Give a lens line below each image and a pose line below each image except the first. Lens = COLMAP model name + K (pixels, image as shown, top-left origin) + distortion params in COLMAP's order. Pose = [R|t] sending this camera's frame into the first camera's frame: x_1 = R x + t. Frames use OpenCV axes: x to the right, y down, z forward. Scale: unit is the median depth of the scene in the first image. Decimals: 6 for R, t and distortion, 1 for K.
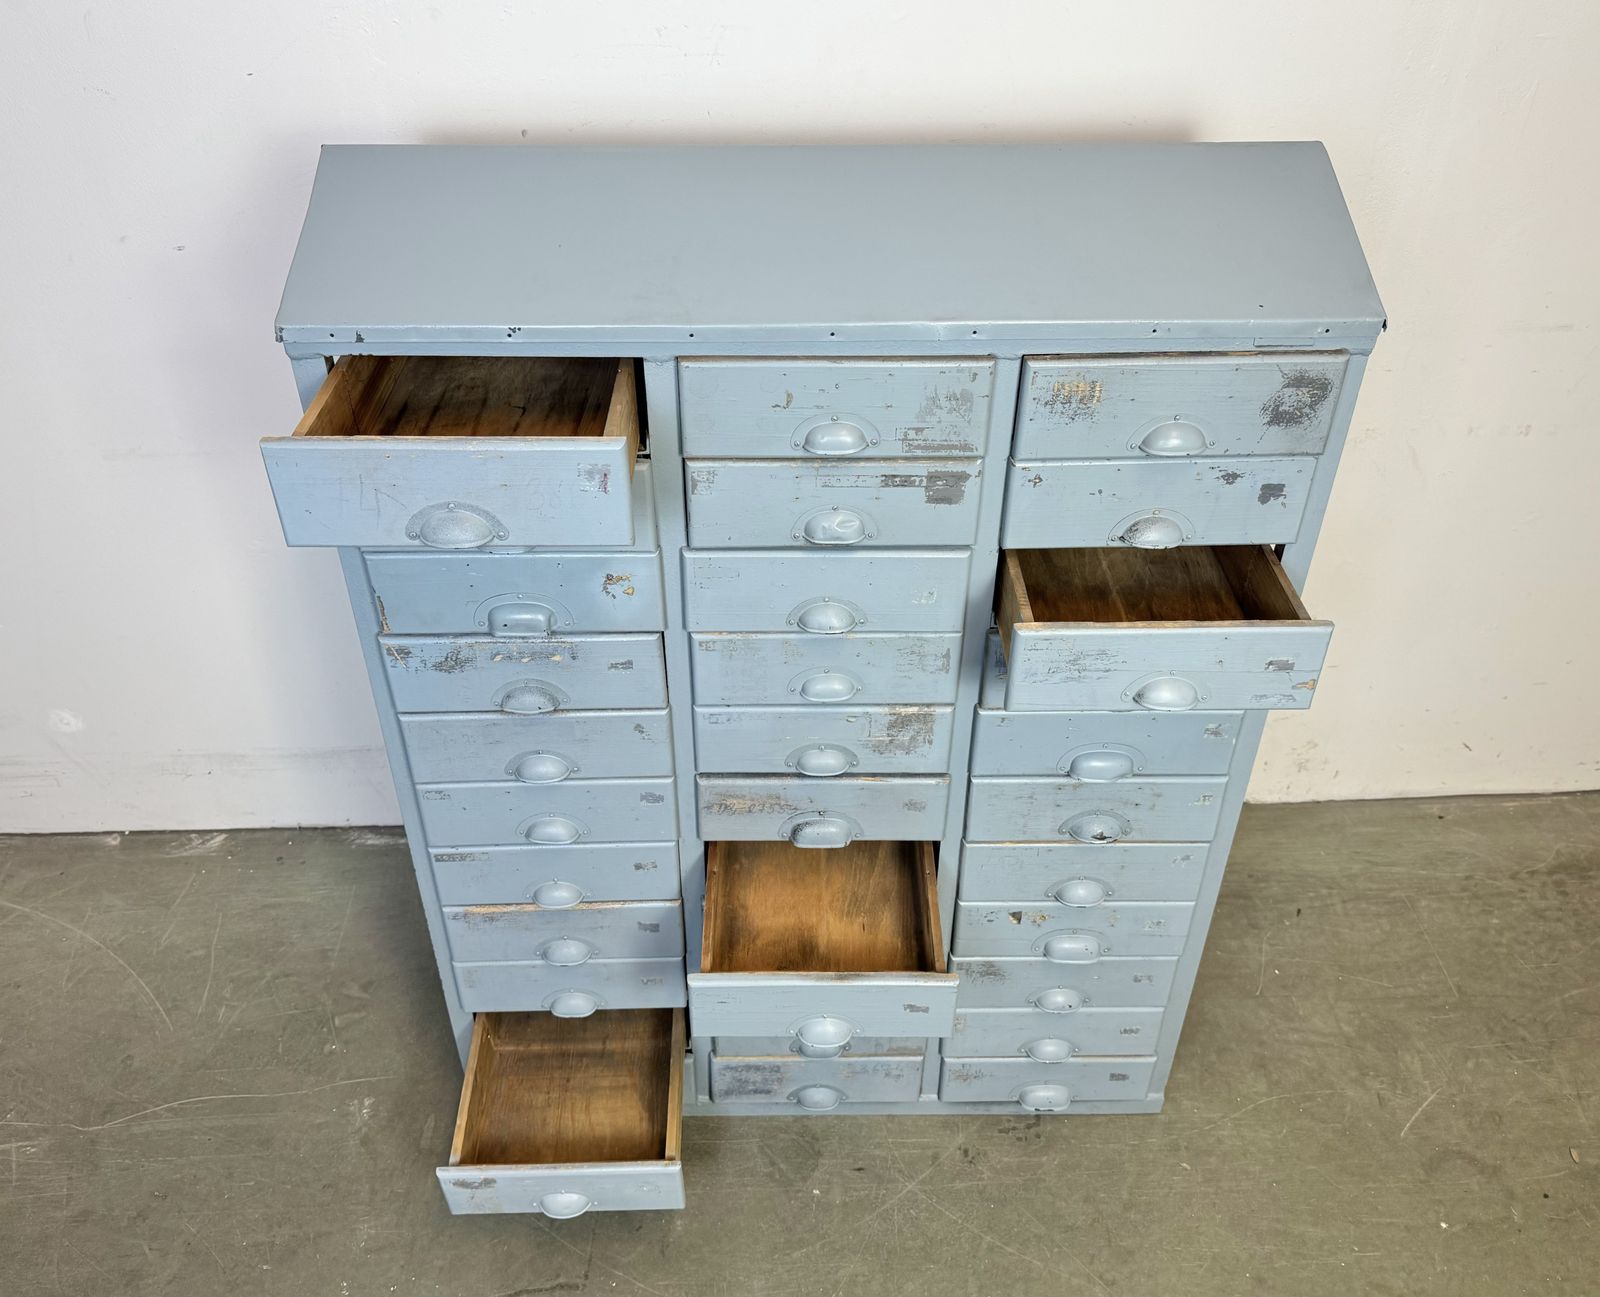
lens RADIAL K [[1279.1, 0, 797.7], [0, 1279.1, 628.1], [0, 0, 1]] dist [0.178458, -0.381594]
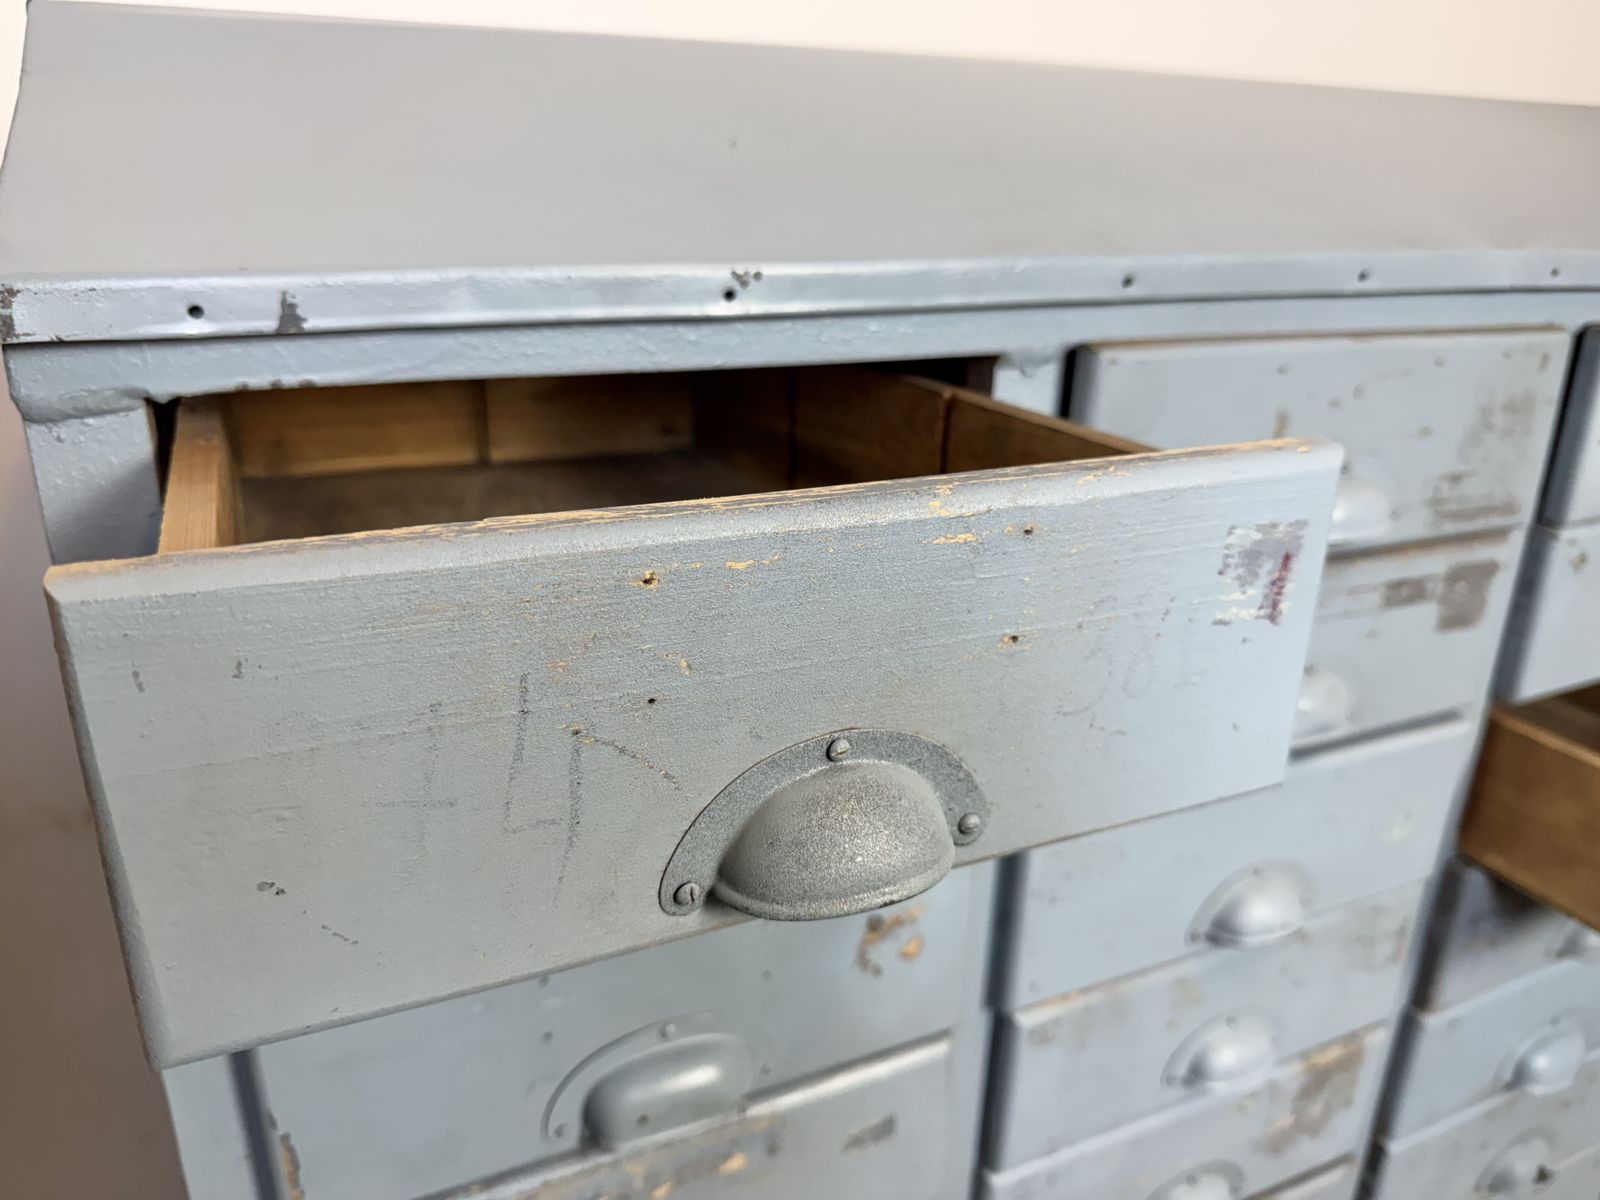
lens RADIAL K [[1157.7, 0, 800.0], [0, 1157.7, 600.0], [0, 0, 1]] dist [0.034000, -0.078911]
pose [[0.913370, -0.124687, 0.387566, -0.262793], [0.227108, 0.946115, -0.230840, -0.050379], [-0.337900, 0.298862, 0.892471, 0.561339]]
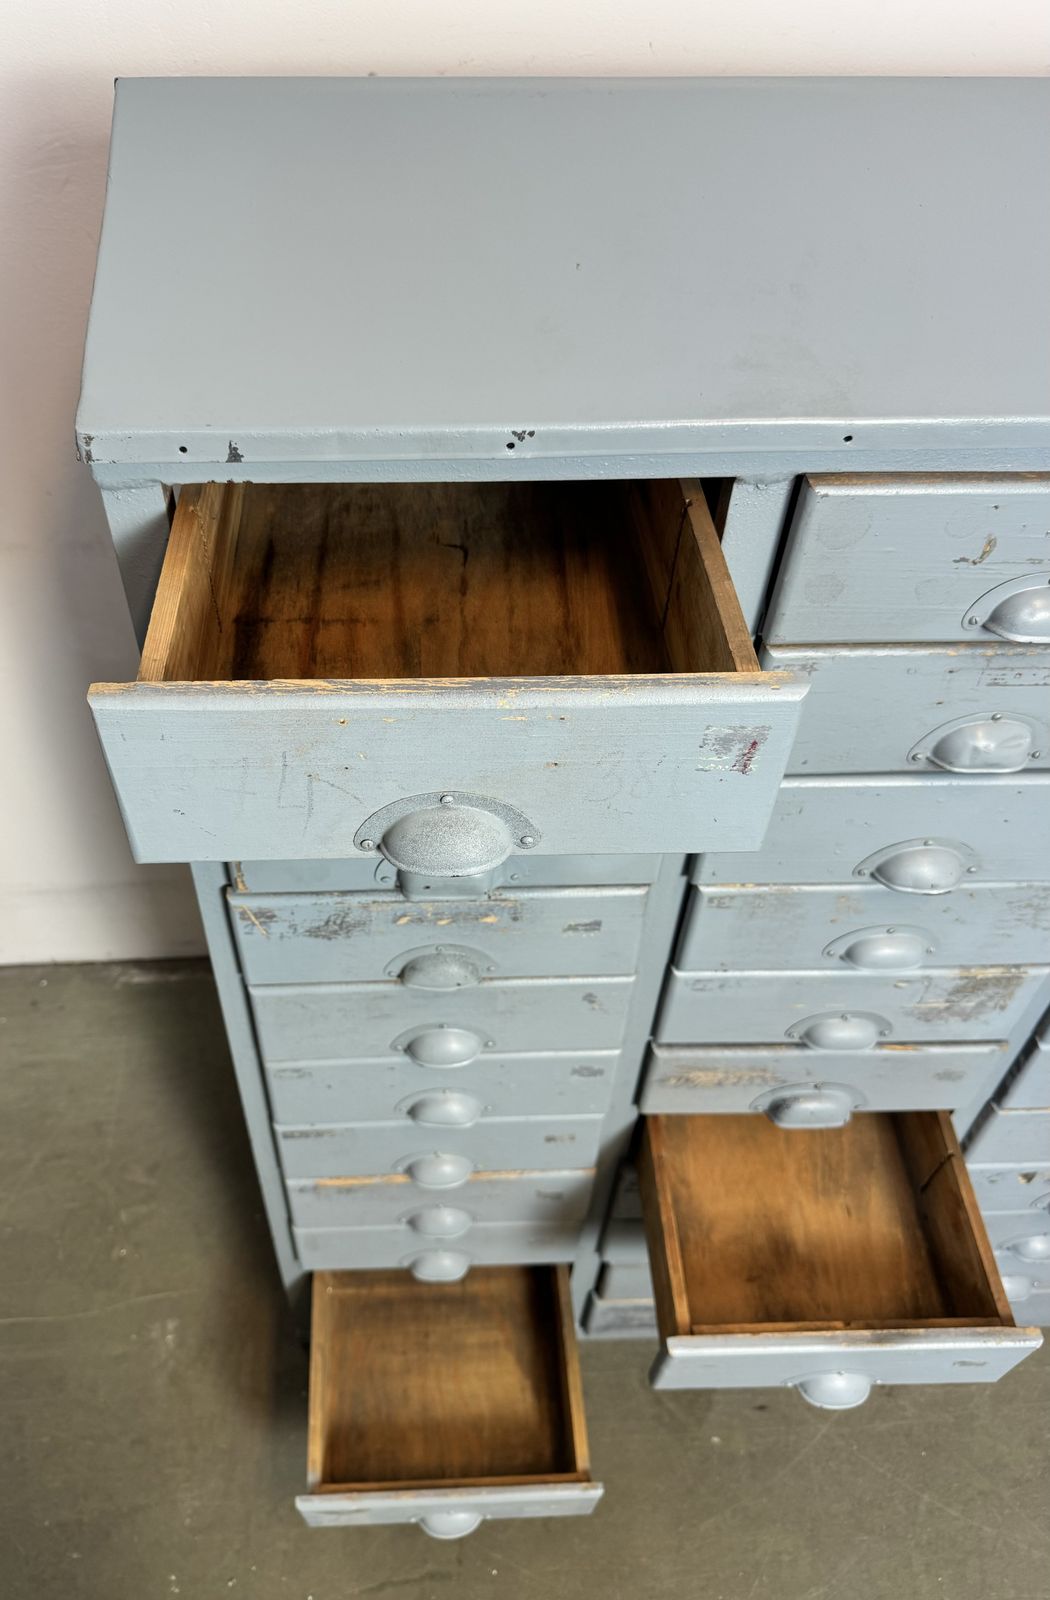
lens RADIAL K [[1153.4, 0, 448.6], [0, 1153.4, 804.1], [0, 0, 1]] dist [0.113327, -0.228739]
pose [[0.999895, -0.008820, 0.011479, -0.196346], [0.006780, 0.985945, 0.166935, -0.123214], [-0.012789, -0.166840, 0.985901, 0.386078]]
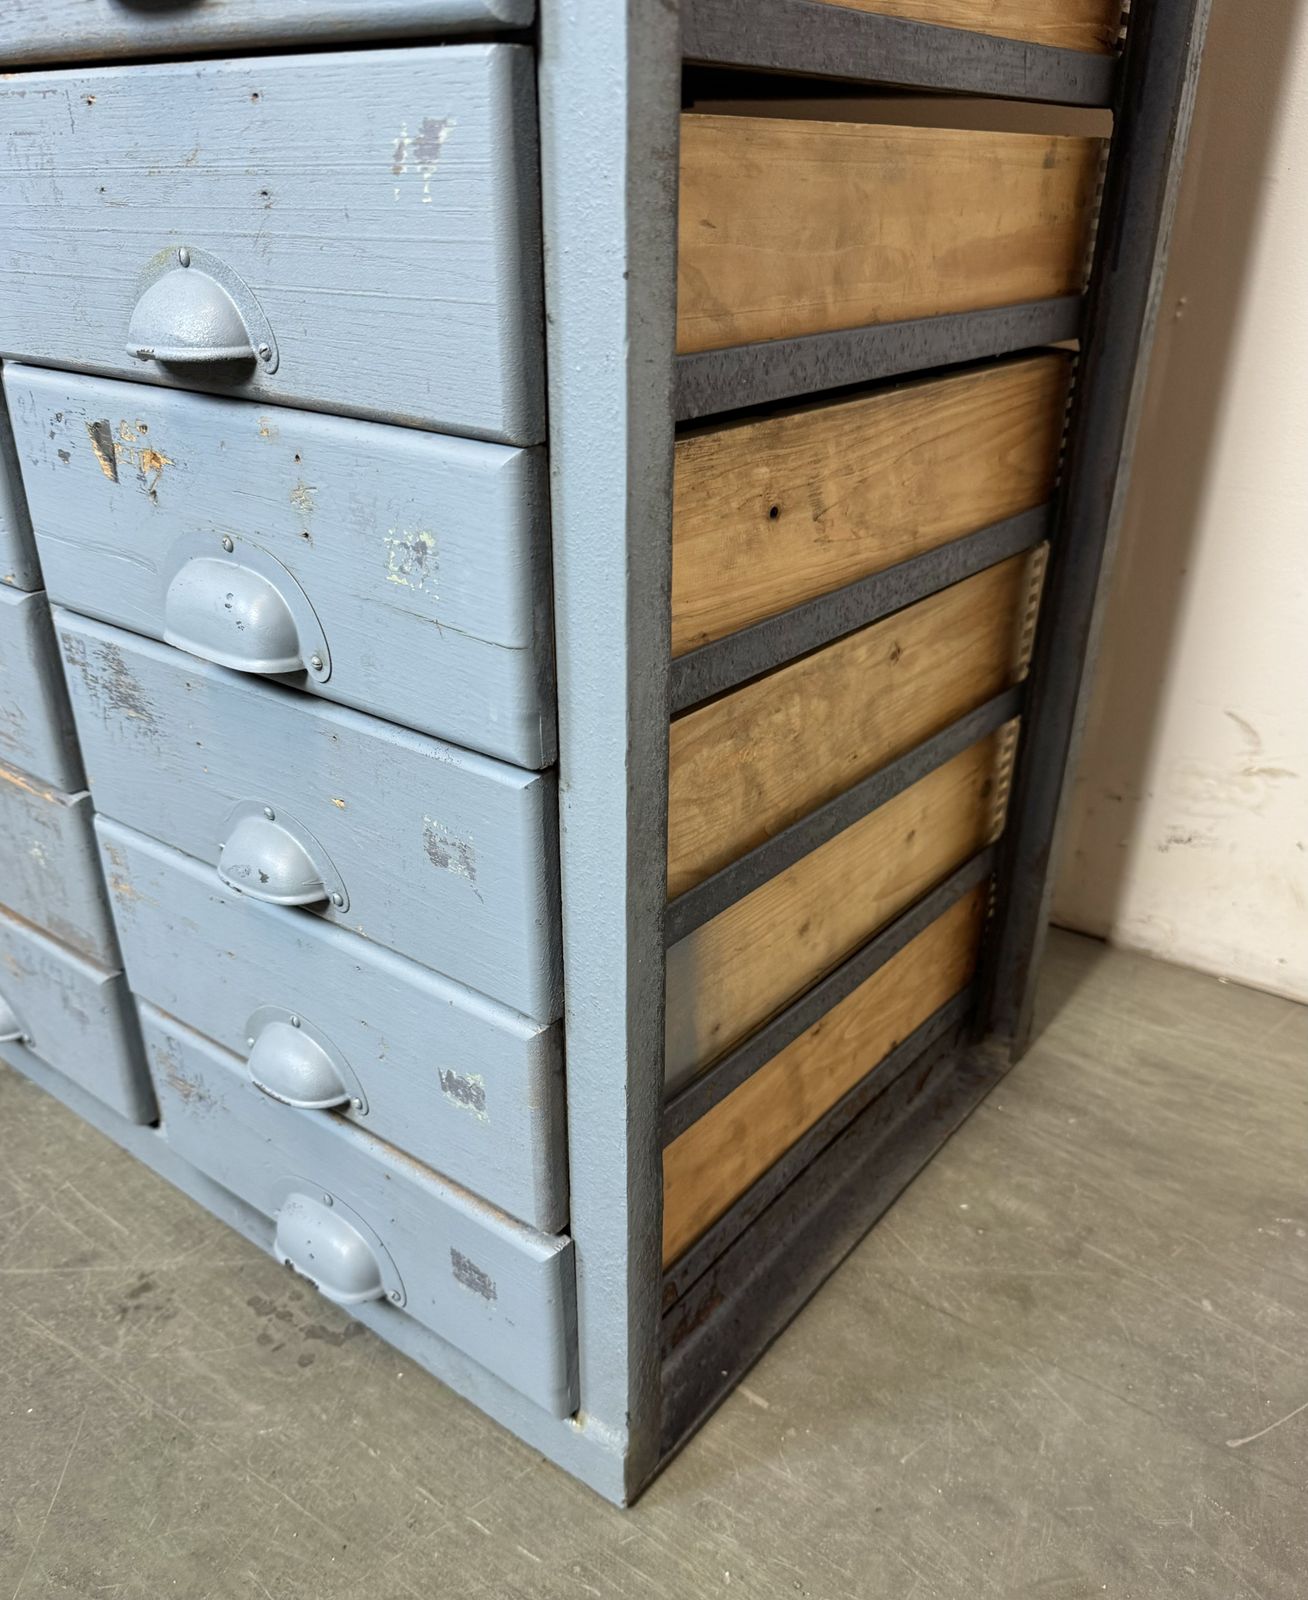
lens RADIAL K [[1294.4, 0, 652.0], [0, 1294.4, 880.9], [0, 0, 1]] dist [0.196215, -0.439409]
pose [[0.776693, 0.307479, -0.549732, 0.517139], [-0.381932, 0.923908, -0.022850, 0.299177], [0.500875, 0.227708, 0.835029, 0.890595]]
